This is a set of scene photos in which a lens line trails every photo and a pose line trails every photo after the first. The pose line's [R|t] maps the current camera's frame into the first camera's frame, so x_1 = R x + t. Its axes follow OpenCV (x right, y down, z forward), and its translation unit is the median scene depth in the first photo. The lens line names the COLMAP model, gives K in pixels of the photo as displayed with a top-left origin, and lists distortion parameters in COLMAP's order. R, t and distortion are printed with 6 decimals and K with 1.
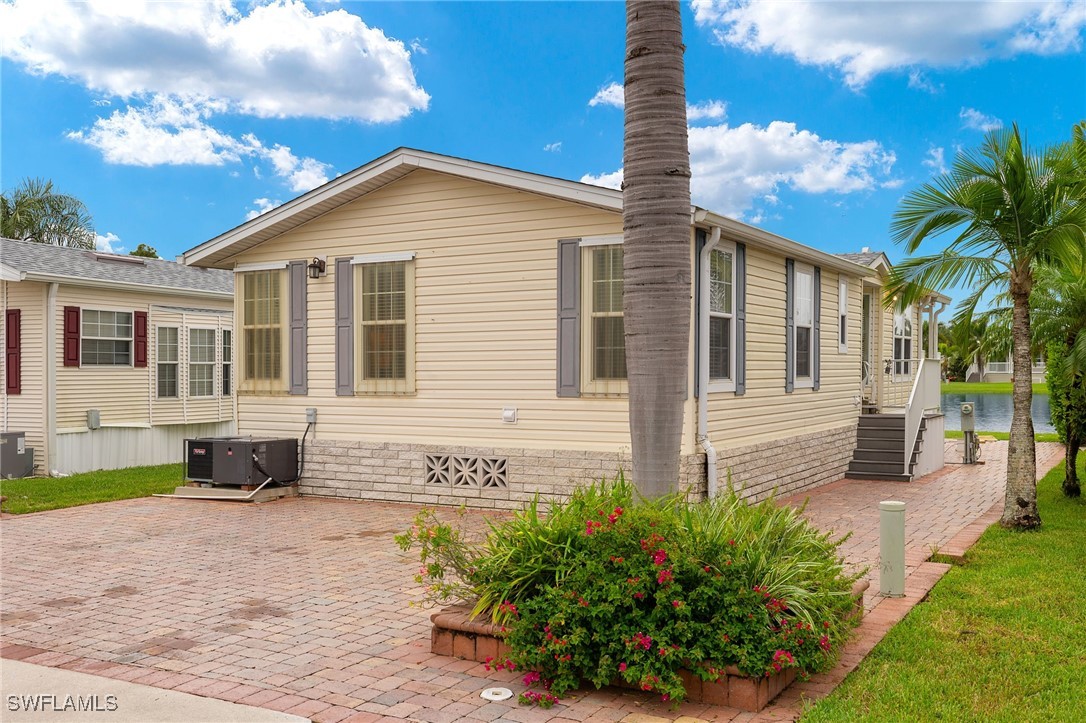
lens RADIAL K [[1019.9, 0, 541.2], [0, 1019.9, 371.1], [0, 0, 1]] dist [0.017373, 0.000000]
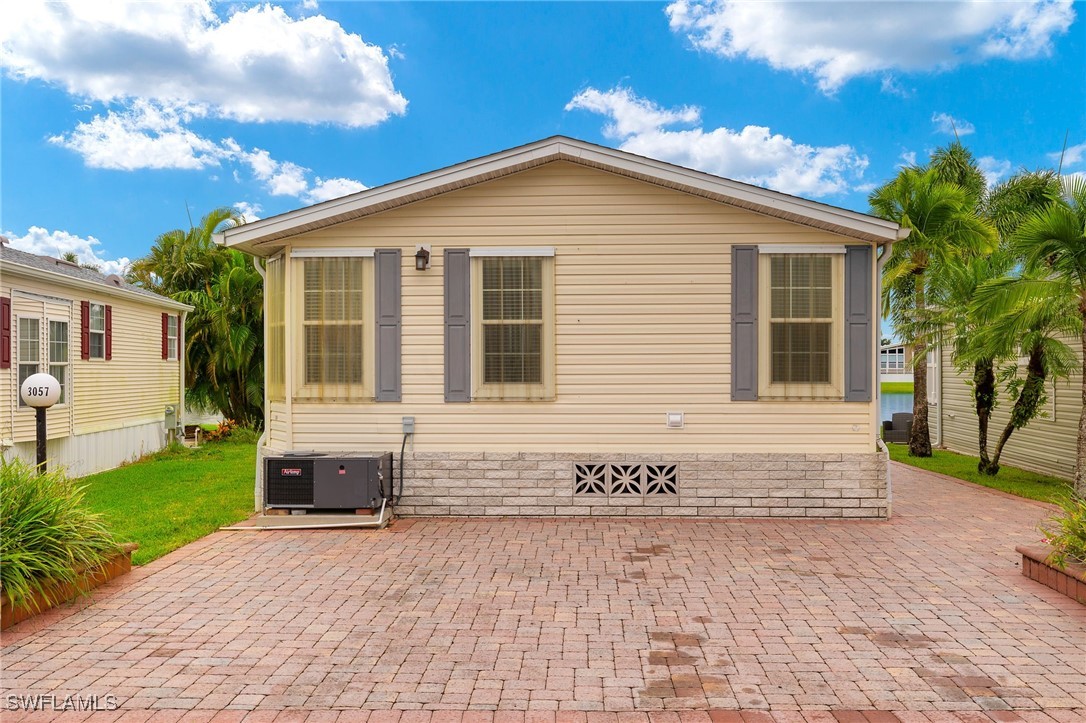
lens RADIAL K [[1019.9, 0, 541.5], [0, 1019.9, 354.3], [0, 0, 1]] dist [0.017373, 0.000000]
pose [[0.888065, 0.007285, 0.459660, -0.555384], [-0.000560, 0.999891, -0.014763, -0.005050], [-0.459717, 0.012853, 0.887972, 0.172269]]
